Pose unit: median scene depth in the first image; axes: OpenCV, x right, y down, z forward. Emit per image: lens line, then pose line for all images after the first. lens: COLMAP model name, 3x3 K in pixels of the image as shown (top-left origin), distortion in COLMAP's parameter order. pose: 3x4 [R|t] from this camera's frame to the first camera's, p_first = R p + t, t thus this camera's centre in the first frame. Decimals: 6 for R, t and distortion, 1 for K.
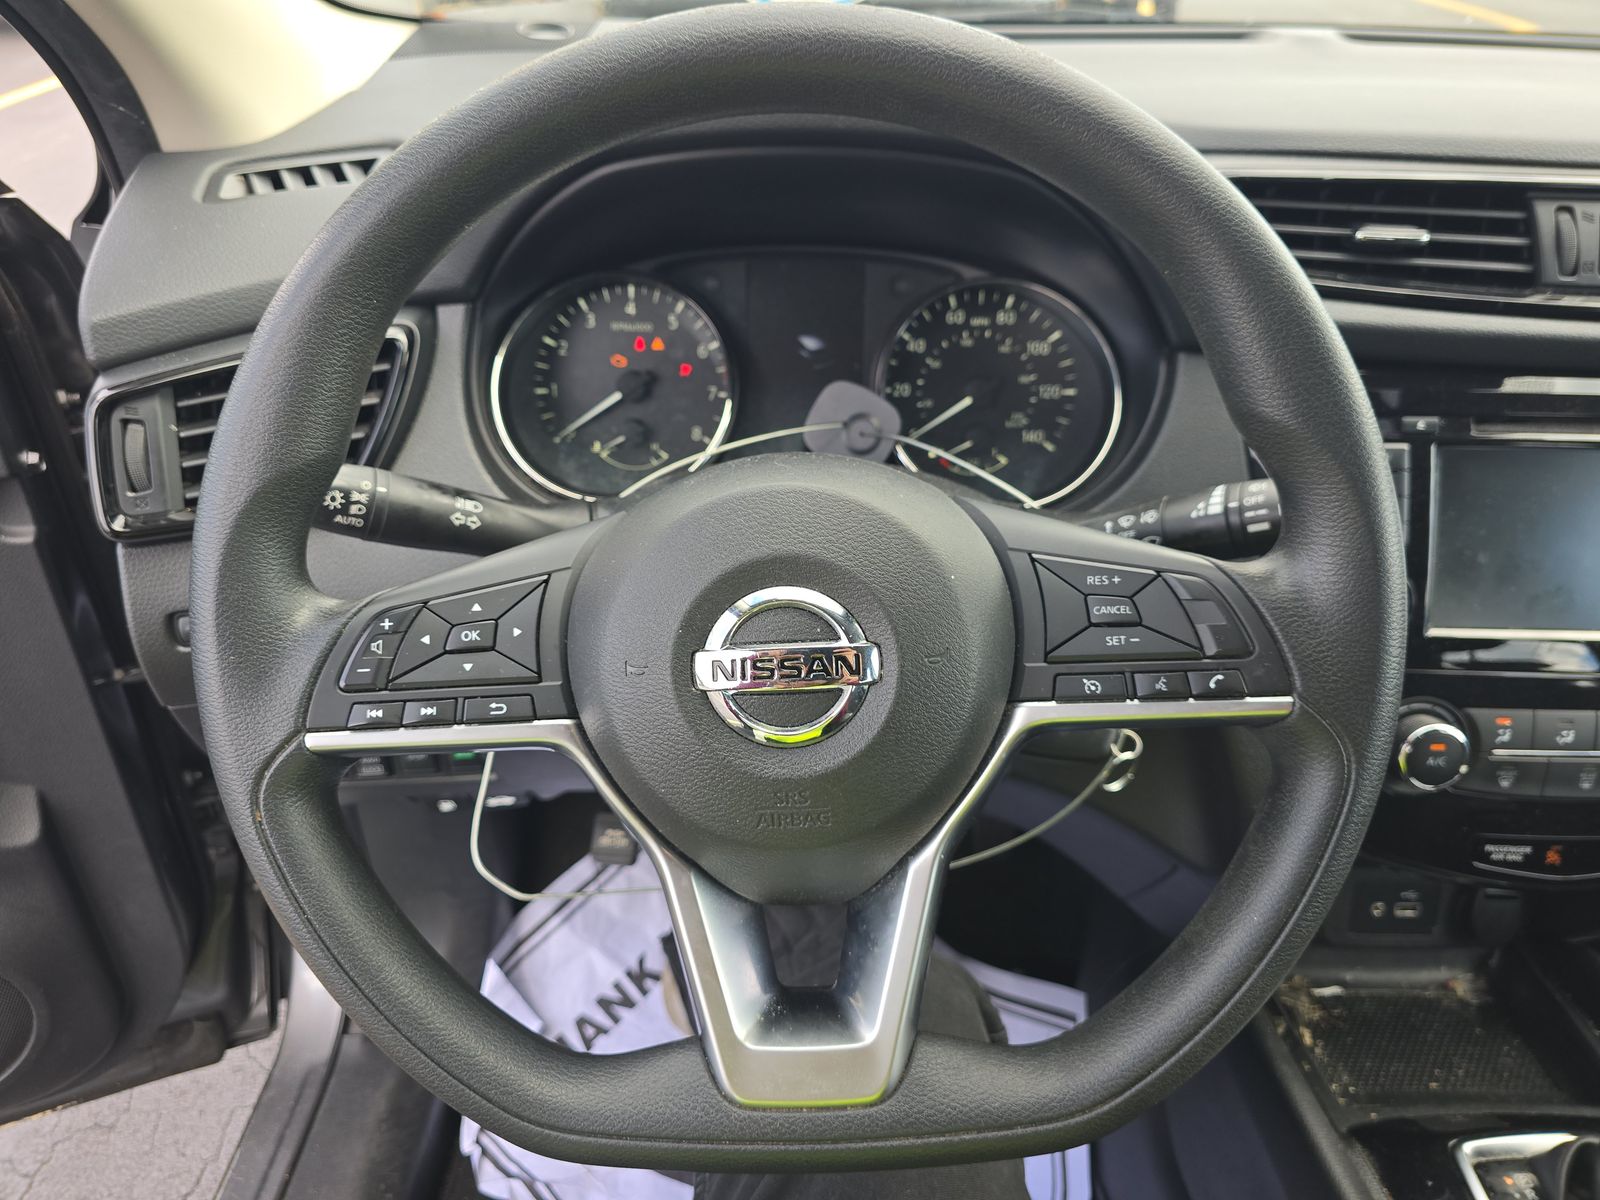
lens RADIAL K [[1080.1, 0, 800.0], [0, 1080.1, 600.0], [0, 0, 1]] dist [-0.001817, -0.005332]
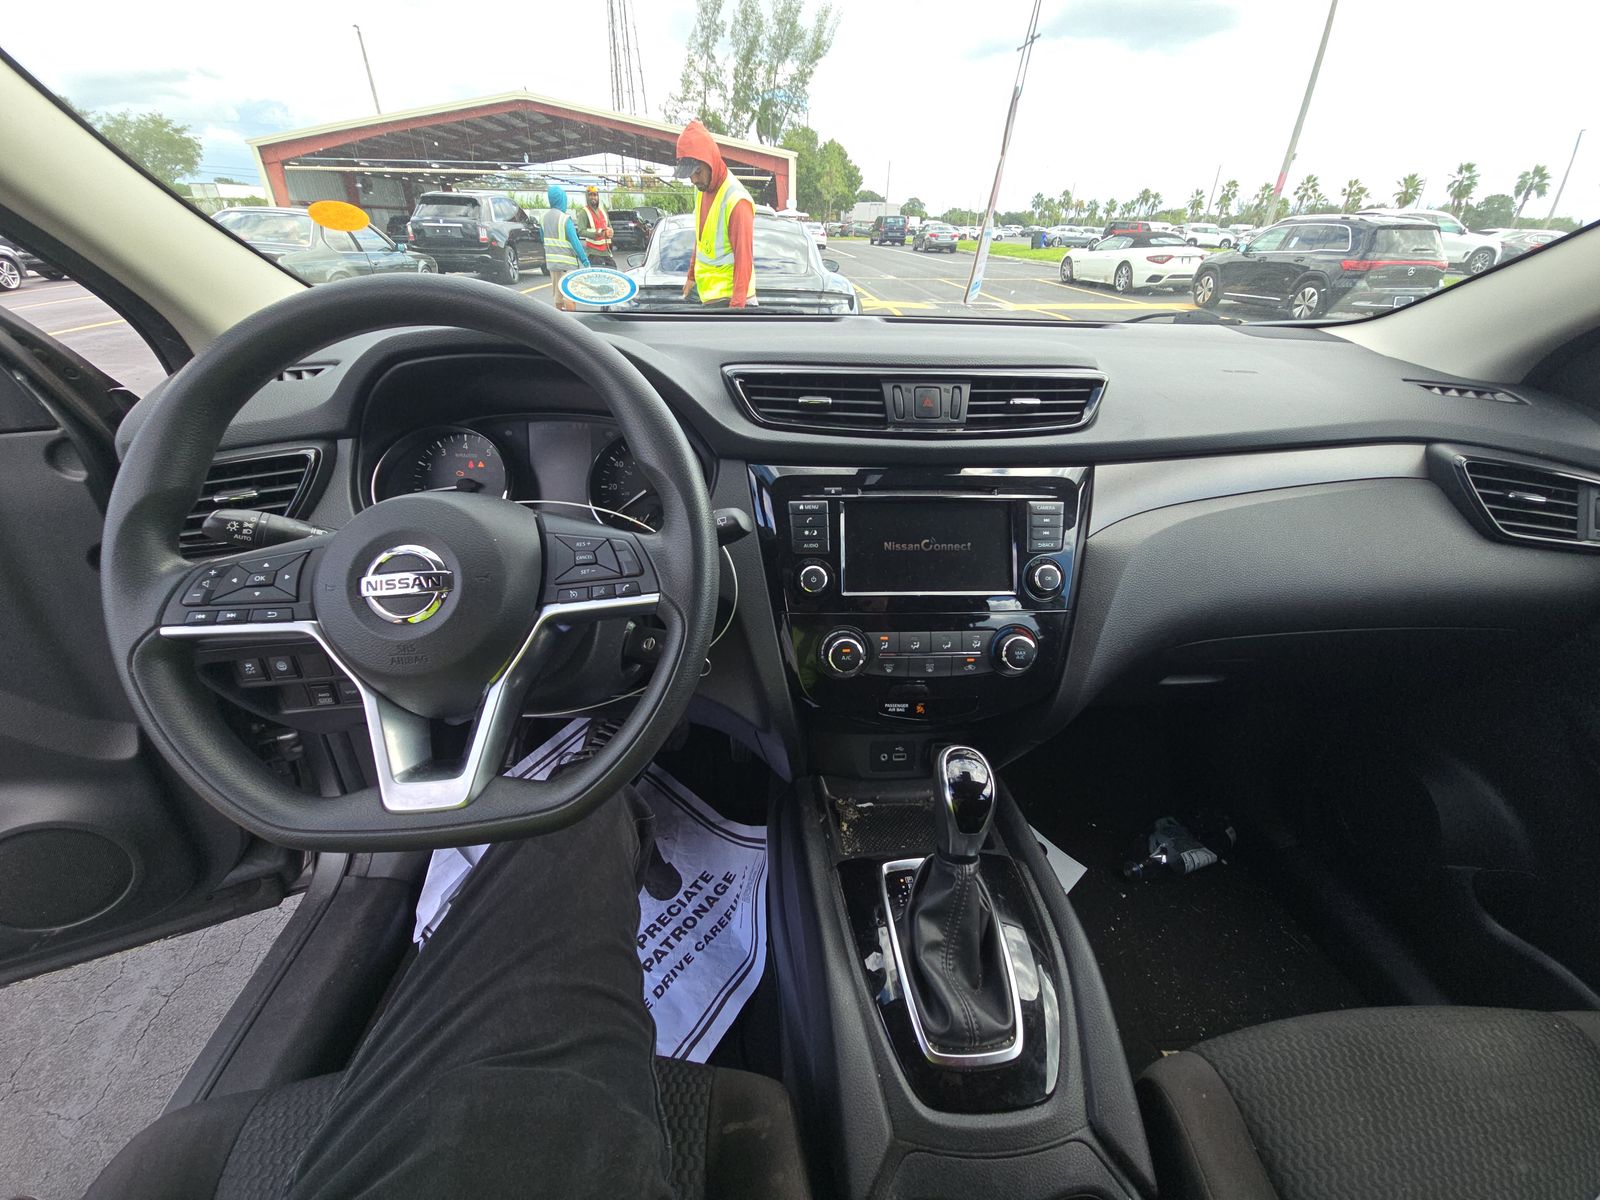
lens RADIAL K [[633.6, 0, 800.0], [0, 633.6, 600.0], [0, 0, 1]] dist [-0.001544, -0.000300]
pose [[0.996932, -0.022871, 0.074851, 0.396431], [0.029640, 0.995445, -0.090614, 0.138204], [-0.072437, 0.092555, 0.993069, -0.145784]]
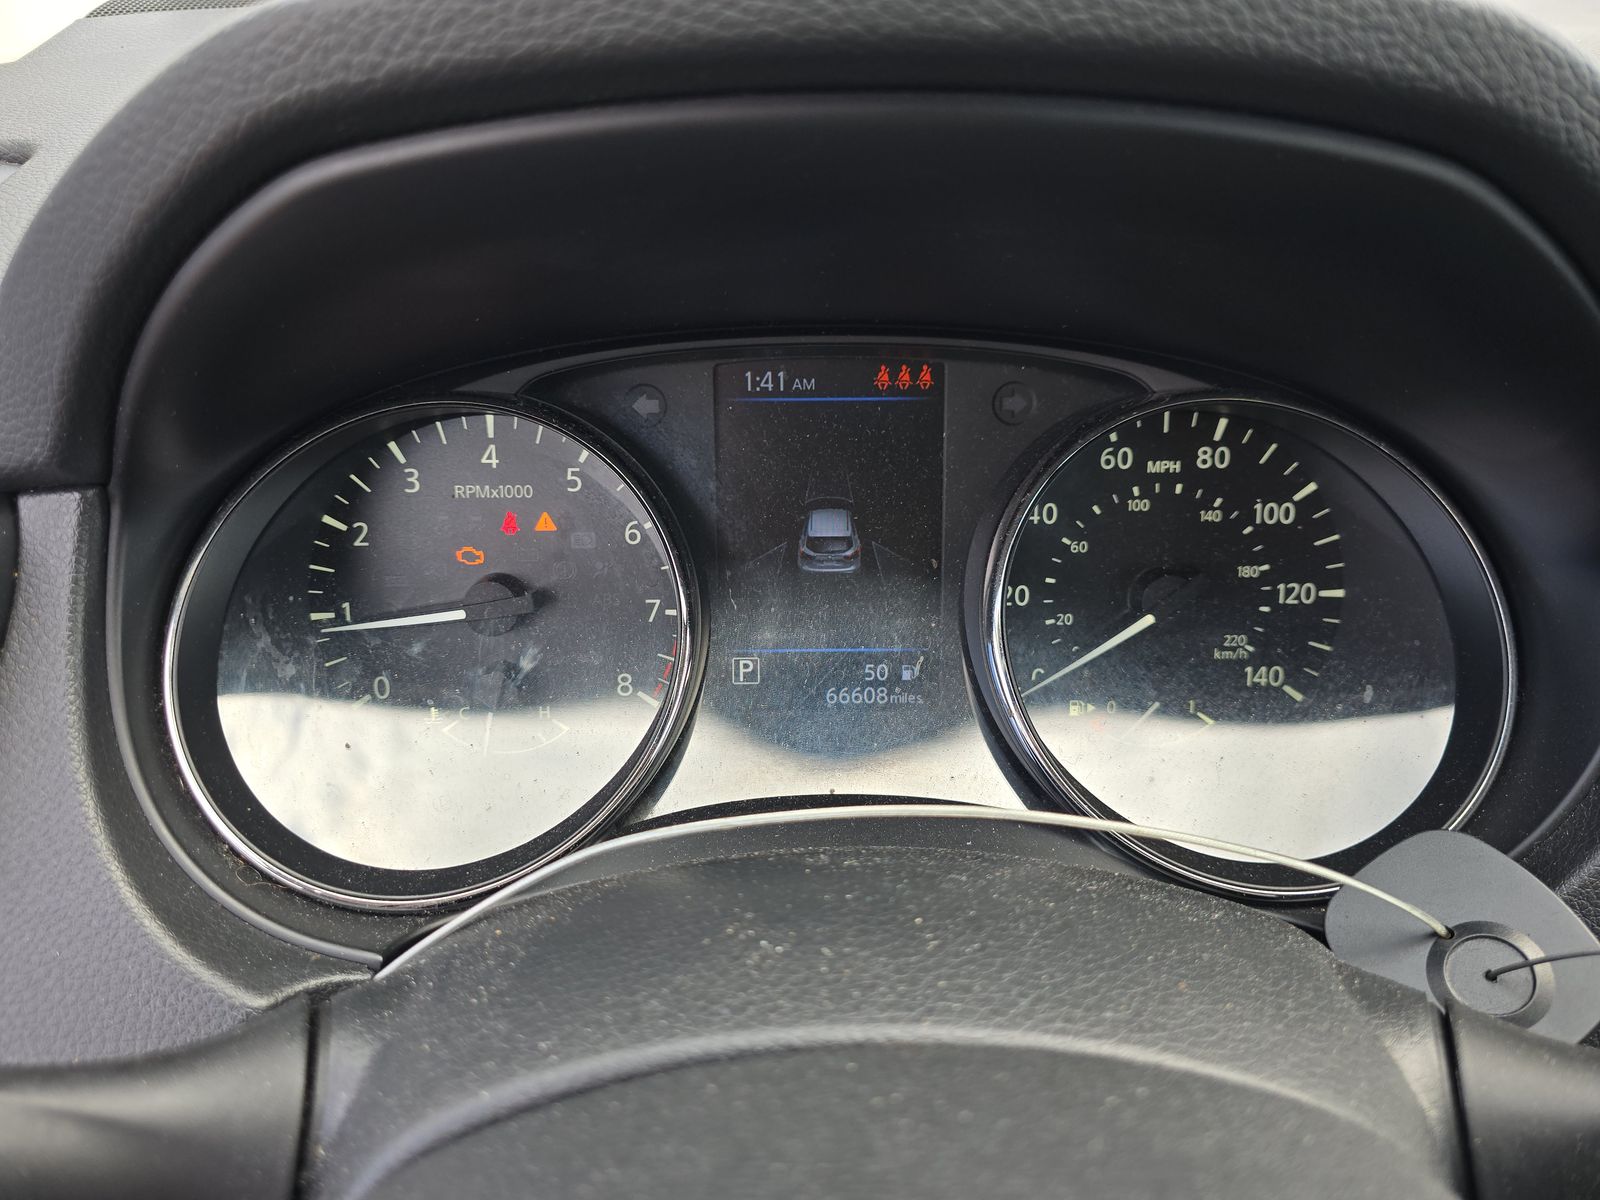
lens RADIAL K [[1080.1, 0, 800.0], [0, 1080.1, 600.0], [0, 0, 1]] dist [-0.001817, -0.005332]
pose [[0.999511, -0.024194, 0.019803, -0.024481], [0.024685, 0.999383, -0.024969, -0.215124], [-0.019187, 0.025445, 0.999492, 0.563735]]
